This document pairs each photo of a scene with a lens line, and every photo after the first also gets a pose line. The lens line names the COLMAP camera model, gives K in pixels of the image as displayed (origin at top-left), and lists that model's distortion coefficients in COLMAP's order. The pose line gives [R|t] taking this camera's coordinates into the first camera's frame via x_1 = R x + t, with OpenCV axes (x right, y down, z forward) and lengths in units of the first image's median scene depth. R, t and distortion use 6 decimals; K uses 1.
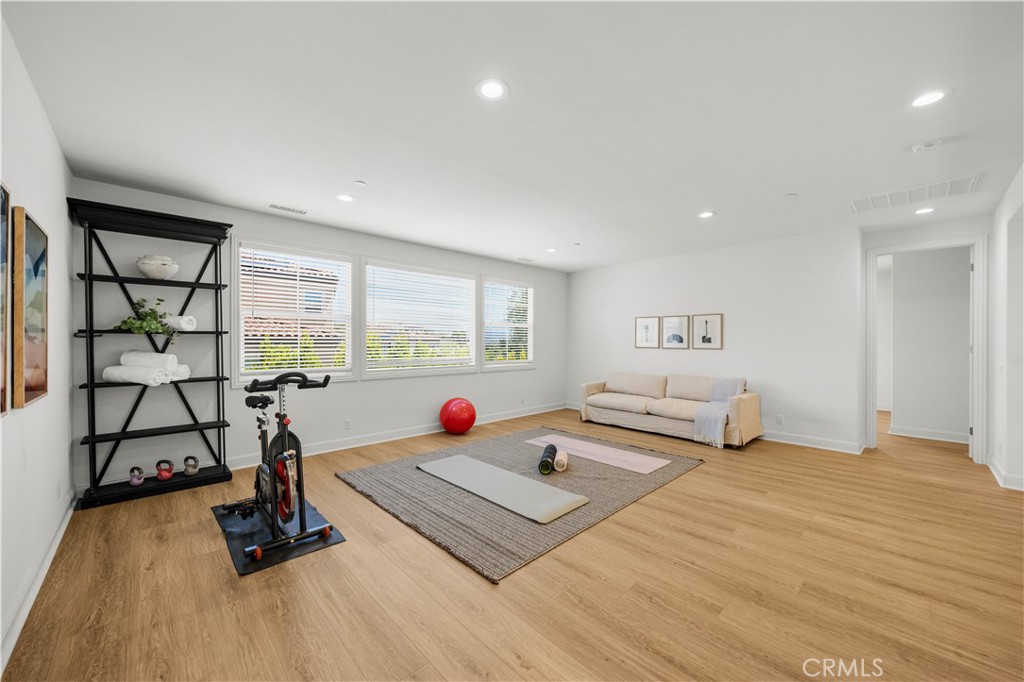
lens RADIAL K [[372.8, 0, 521.4], [0, 372.8, 344.1], [0, 0, 1]] dist [-0.000321, -0.000099]
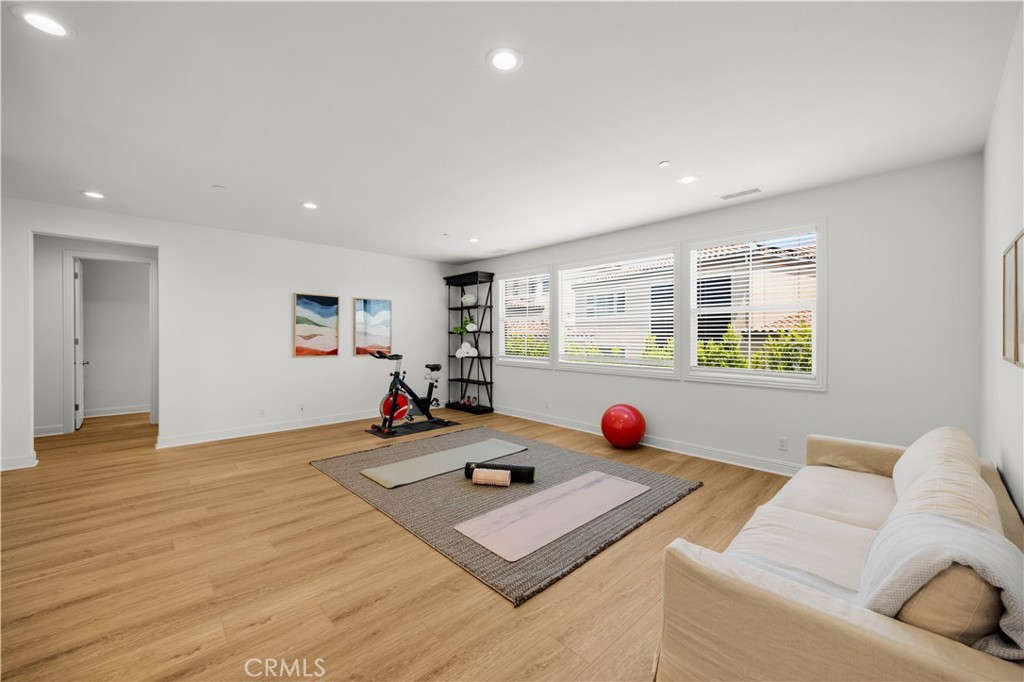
lens RADIAL K [[398.8, 0, 508.4], [0, 398.8, 342.6], [0, 0, 1]] dist [0.000307, 0.000182]
pose [[0.001810, 0.013556, -0.999906, 1.459086], [-0.005284, 0.999894, 0.013547, -0.008268], [0.999984, 0.005259, 0.001881, 1.493105]]
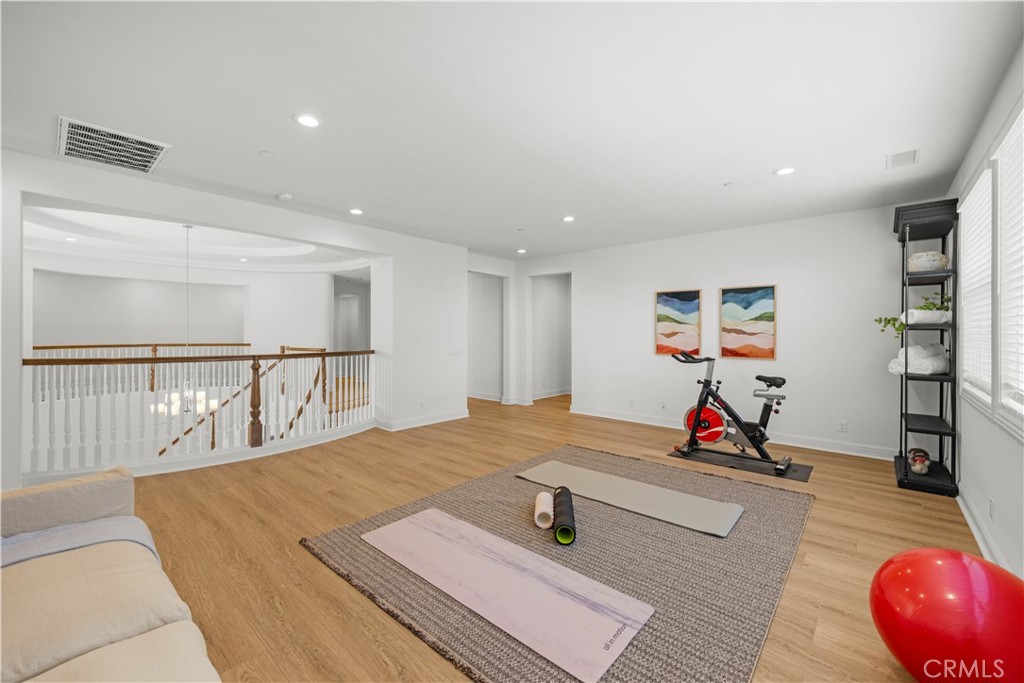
lens RADIAL K [[418.8, 0, 513.7], [0, 418.8, 333.5], [0, 0, 1]] dist [0.014335, -0.000419]
pose [[-0.996207, -0.004865, -0.086877, 0.334583], [-0.005172, 0.999981, 0.003306, -0.013887], [0.086859, 0.003743, -0.996214, 2.533192]]
